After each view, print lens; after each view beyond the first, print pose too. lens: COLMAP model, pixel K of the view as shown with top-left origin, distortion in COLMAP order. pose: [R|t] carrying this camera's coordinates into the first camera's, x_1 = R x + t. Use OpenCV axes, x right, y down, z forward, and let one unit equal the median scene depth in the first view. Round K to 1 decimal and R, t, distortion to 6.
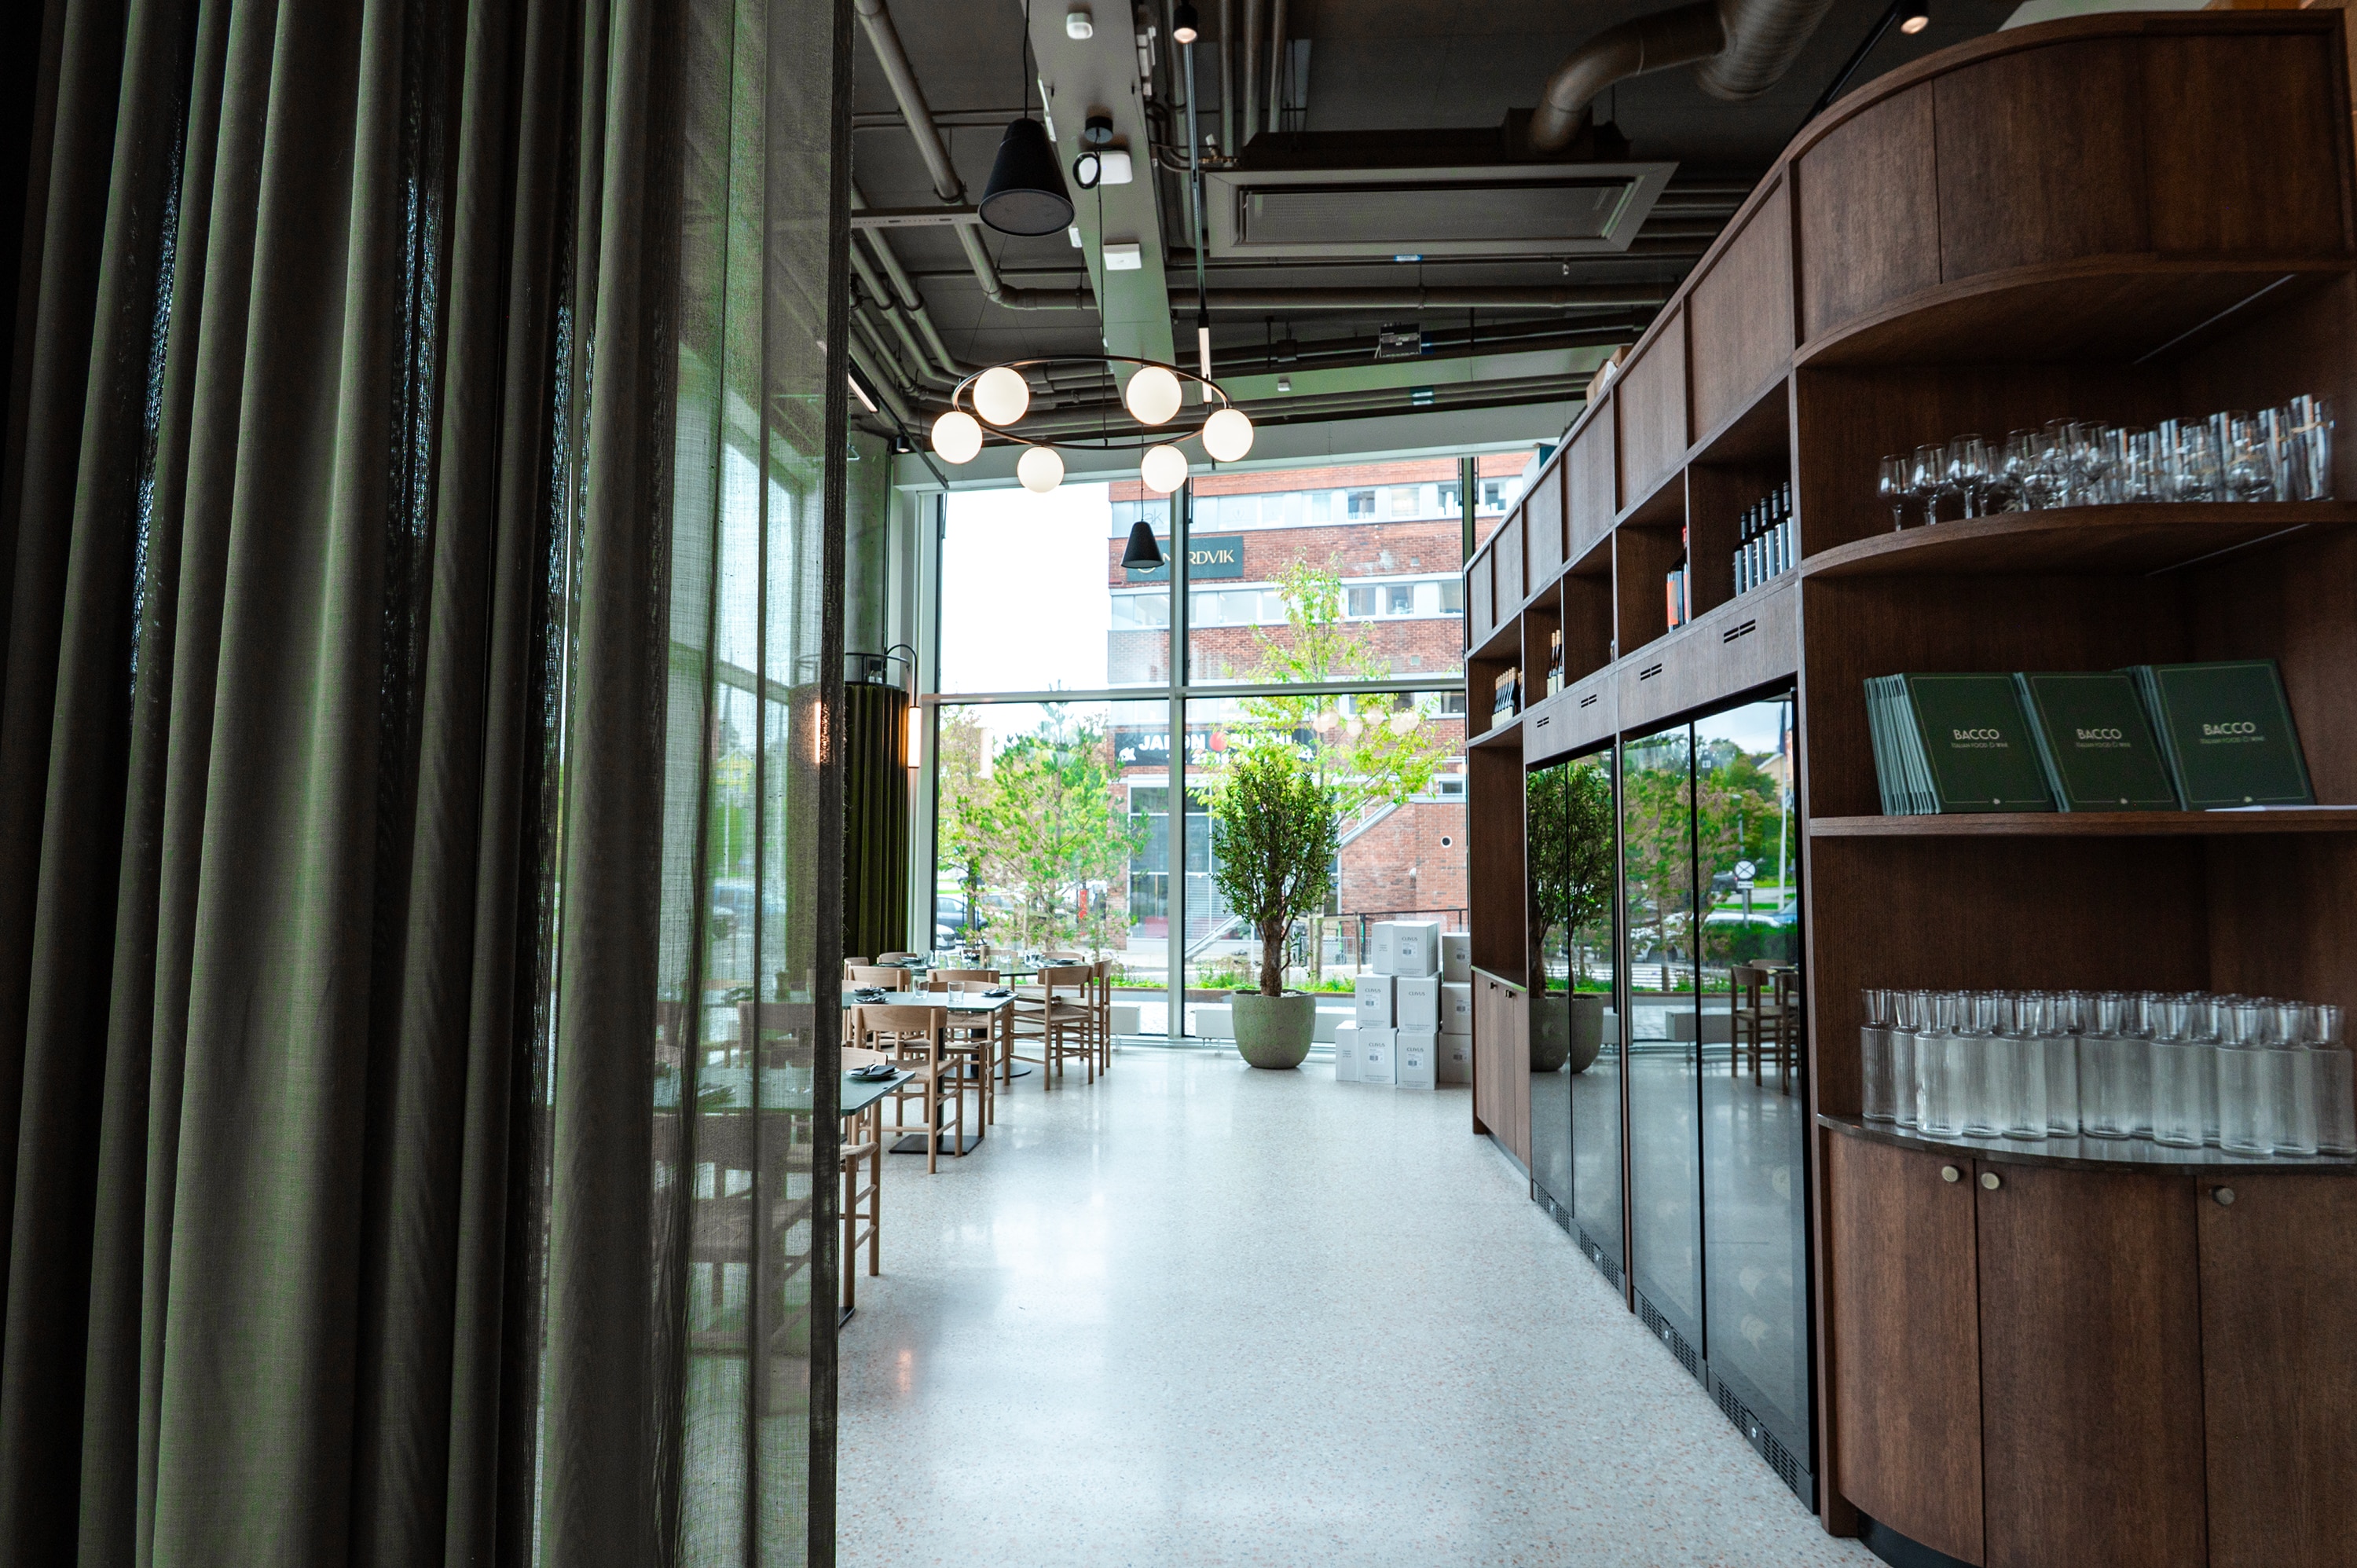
lens RADIAL K [[1122.2, 0, 1125.6], [0, 1122.2, 798.9], [0, 0, 1]] dist [-0.003284, -0.000971]
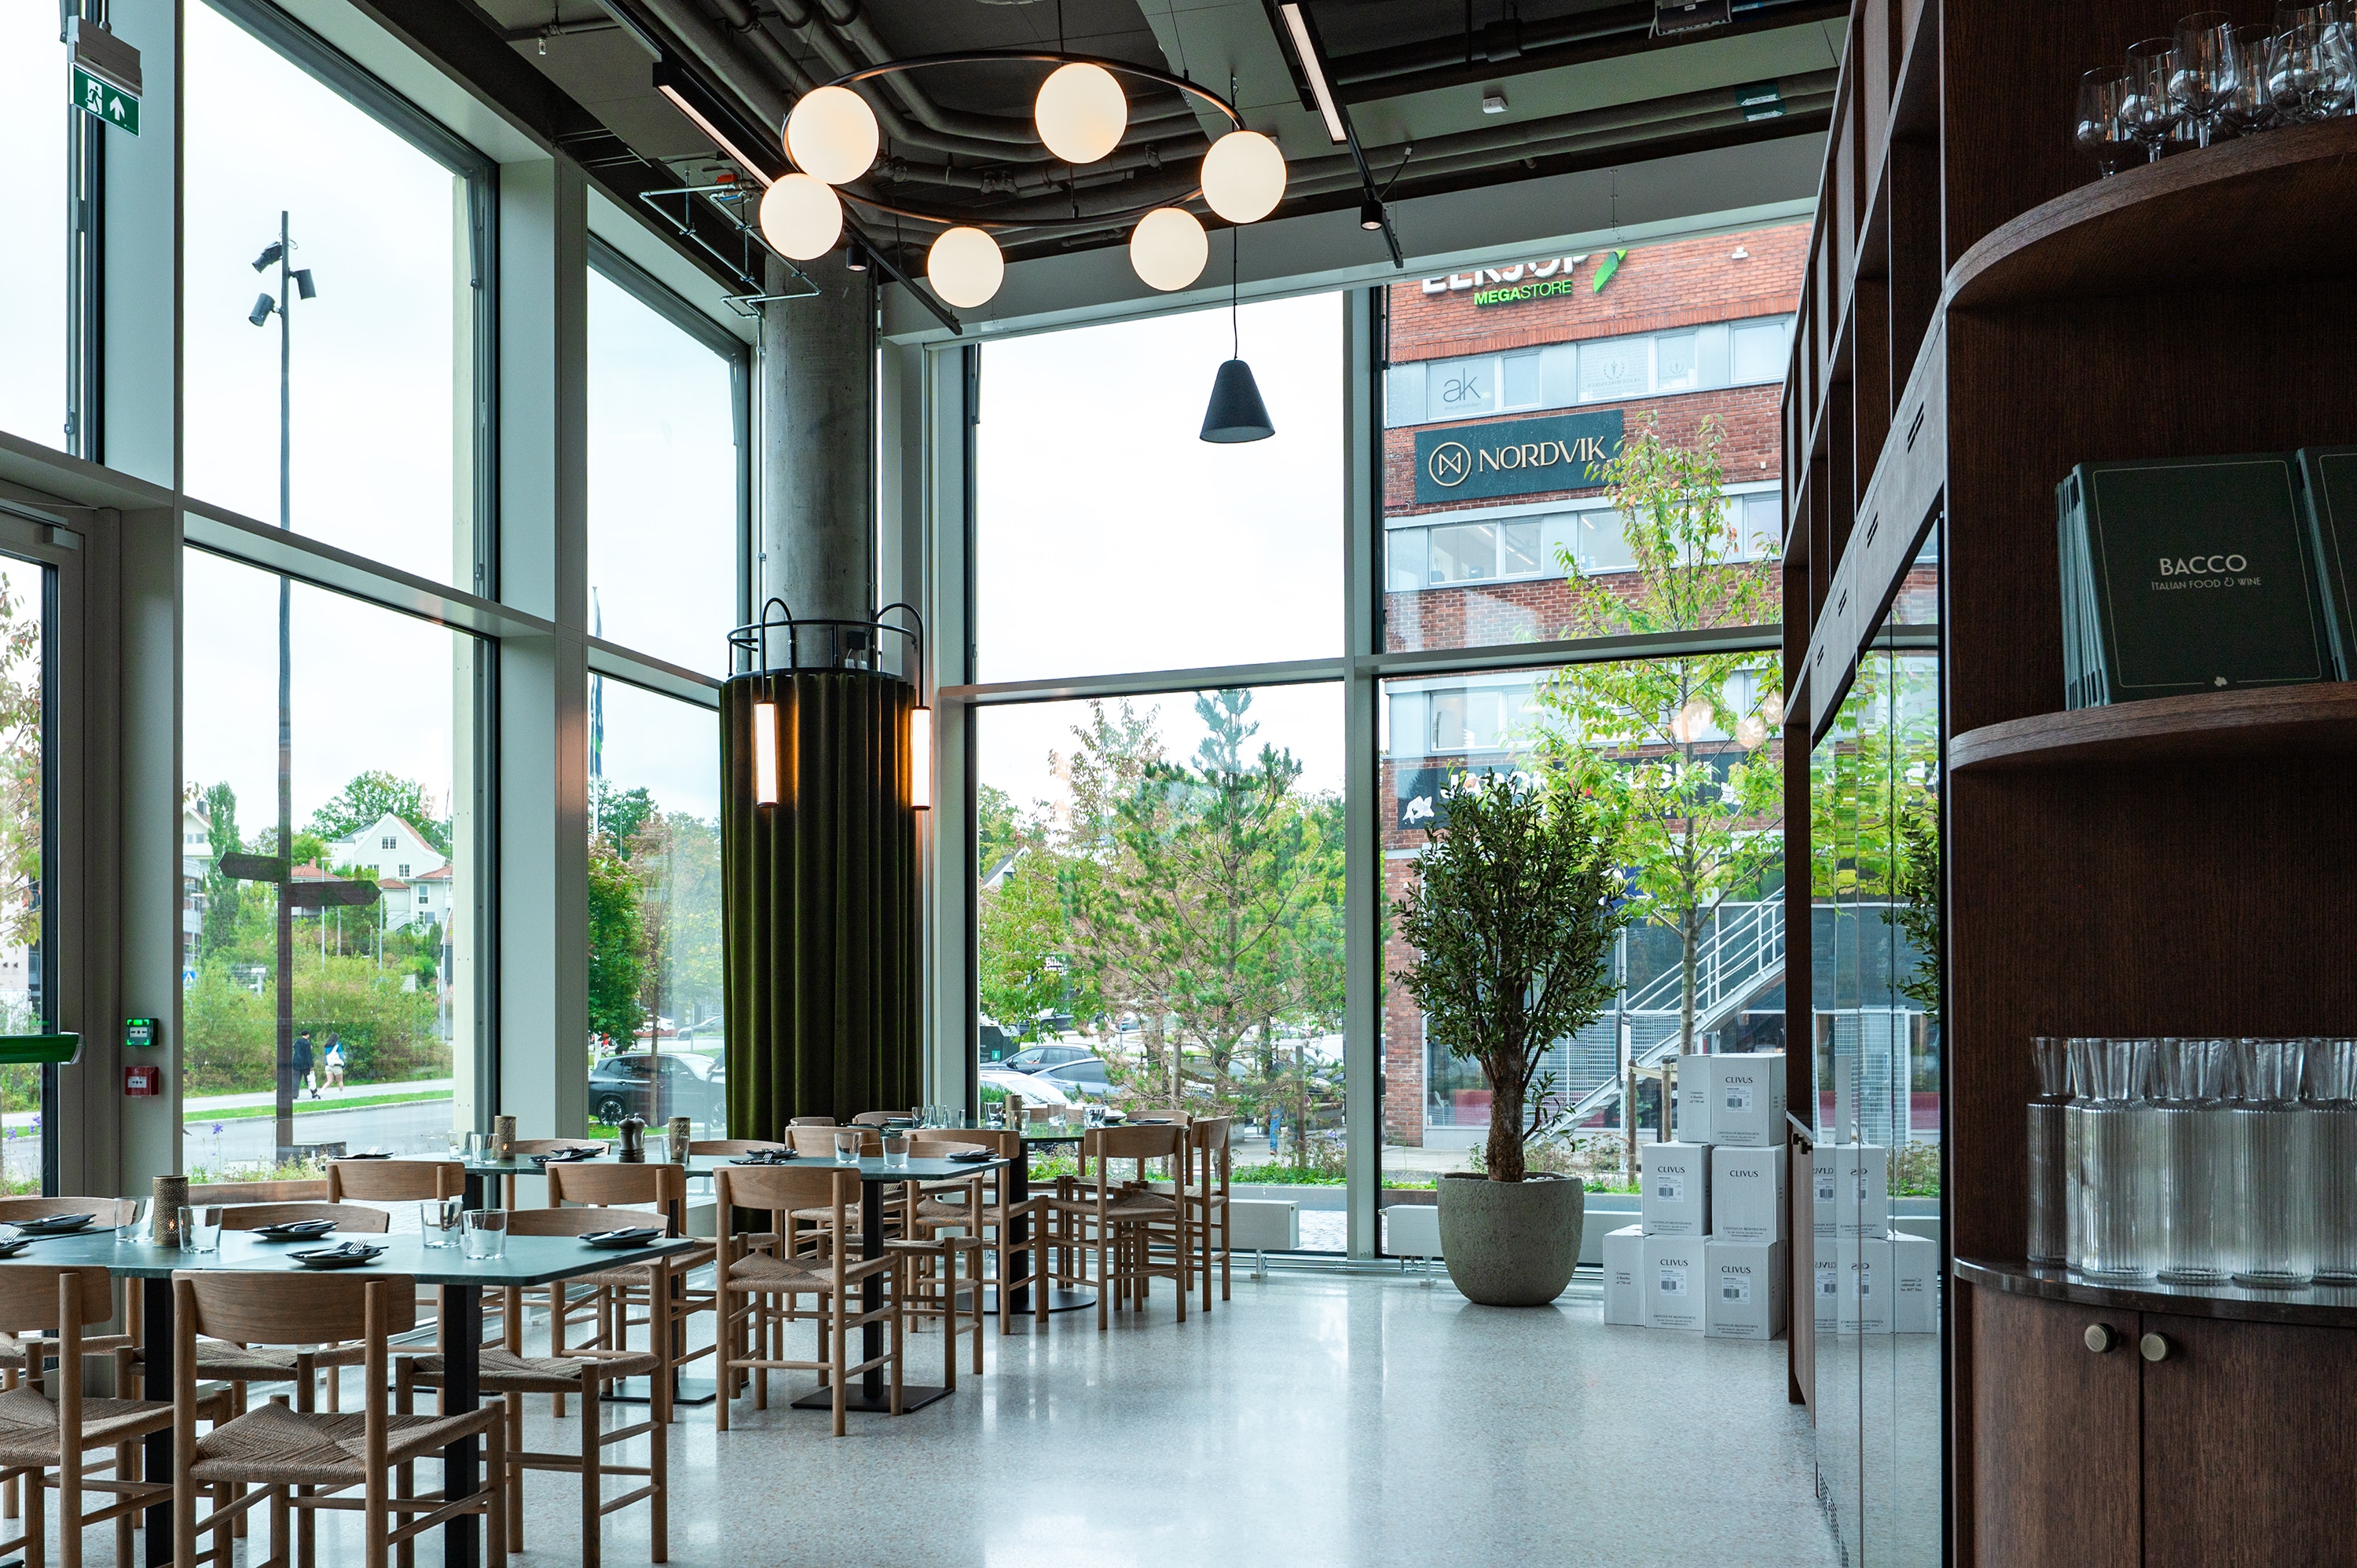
lens RADIAL K [[1936.1, 0, 1171.2], [0, 1936.1, 986.1], [0, 0, 1]] dist [0.005176, 0.001116]
pose [[0.987994, -0.011925, -0.154034, 0.124392], [0.018724, 0.998910, 0.042764, 0.030887], [0.153356, -0.045135, 0.987140, -0.010192]]
